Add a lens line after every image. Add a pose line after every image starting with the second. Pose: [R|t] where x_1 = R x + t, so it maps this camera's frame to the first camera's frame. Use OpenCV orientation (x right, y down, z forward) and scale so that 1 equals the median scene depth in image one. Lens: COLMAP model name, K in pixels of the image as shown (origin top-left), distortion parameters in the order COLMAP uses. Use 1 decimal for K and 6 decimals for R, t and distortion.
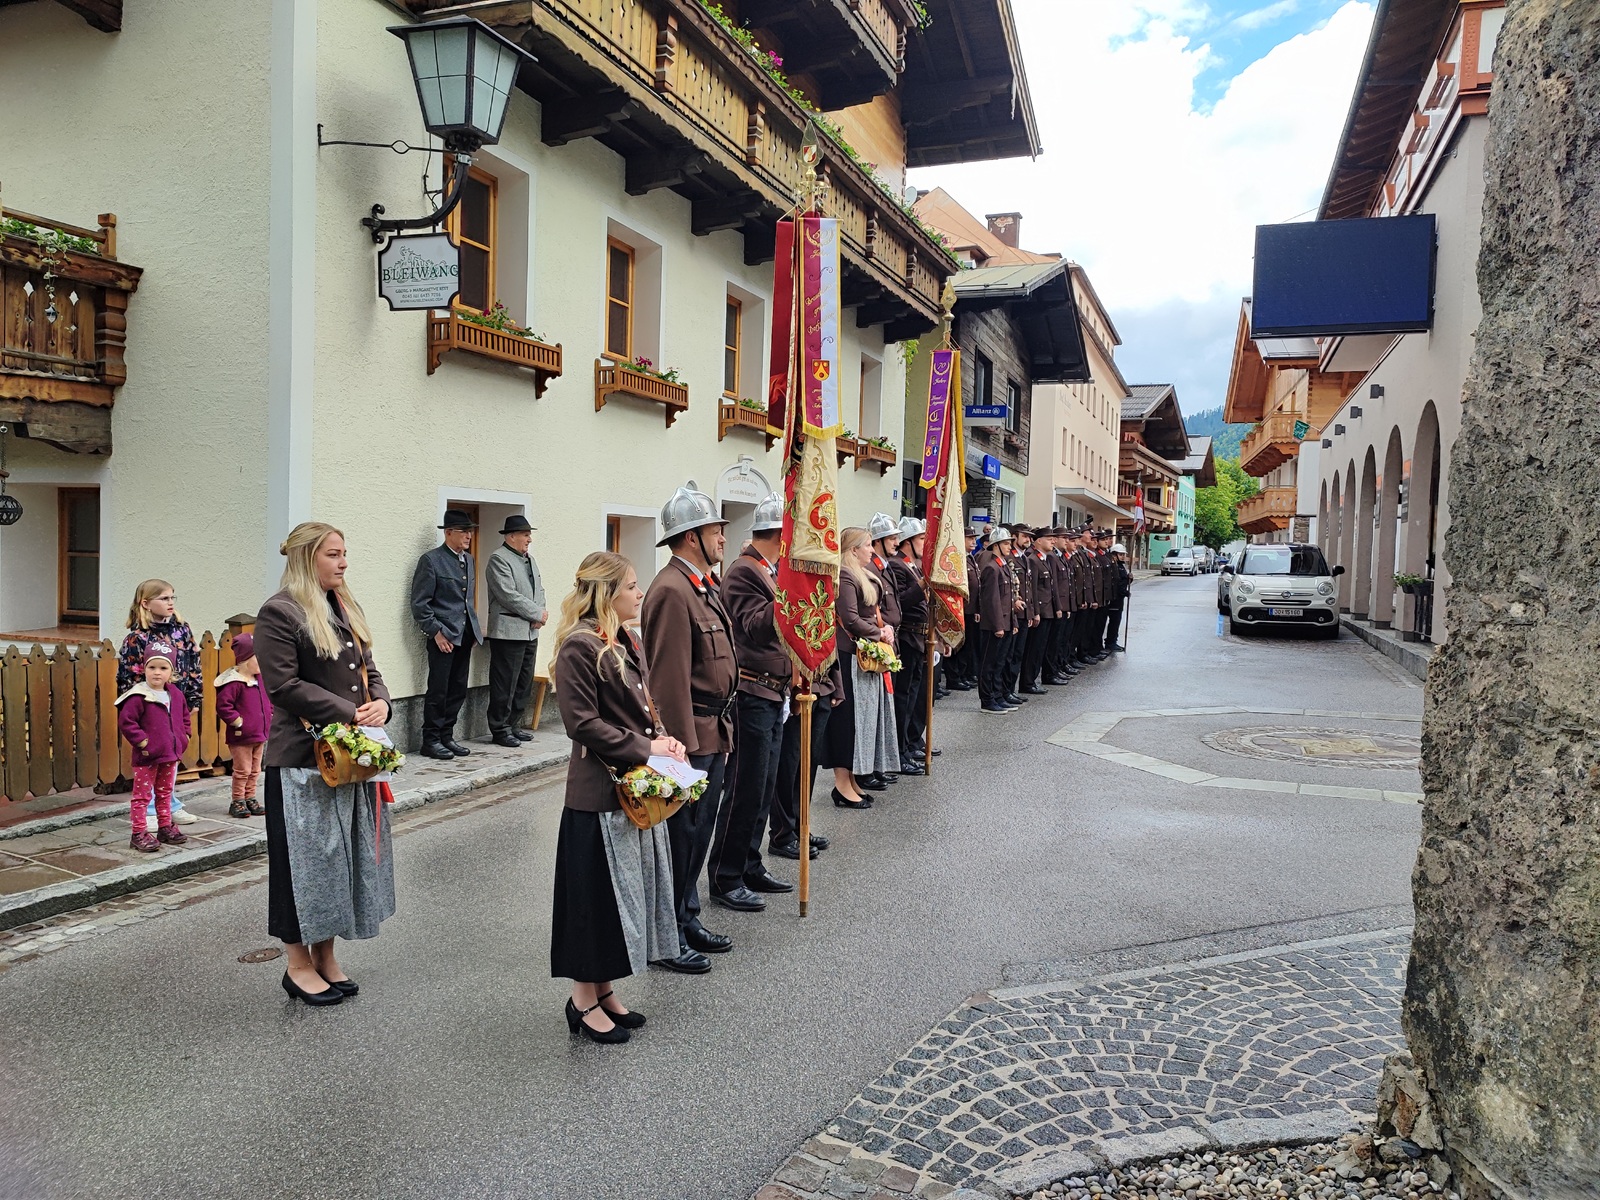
lens RADIAL K [[1186.3, 0, 812.0], [0, 1186.3, 597.9], [0, 0, 1]] dist [0.003193, -0.001843]
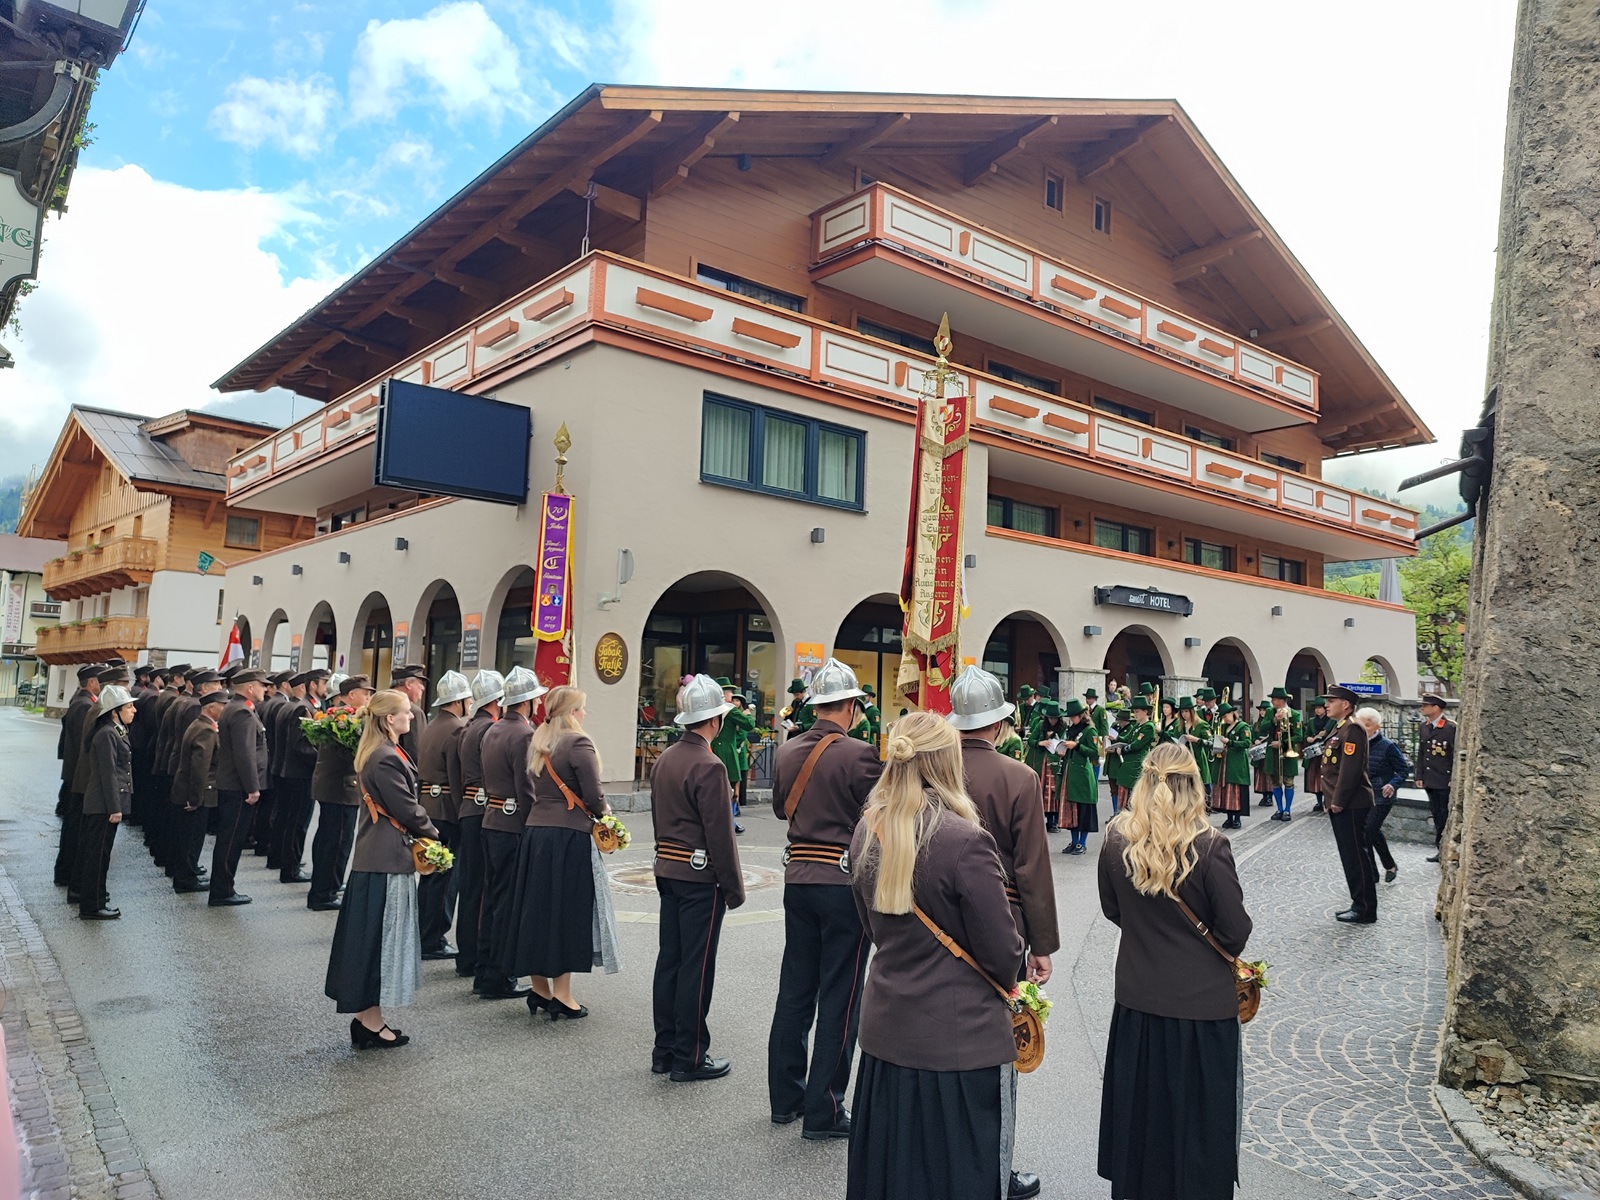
lens RADIAL K [[1186.3, 0, 812.0], [0, 1186.3, 597.9], [0, 0, 1]] dist [0.003193, -0.001843]
pose [[0.525010, 0.081289, 0.847205, -1.165865], [0.012969, 0.994549, -0.103463, -0.055777], [-0.850997, 0.065307, 0.521094, 0.694628]]
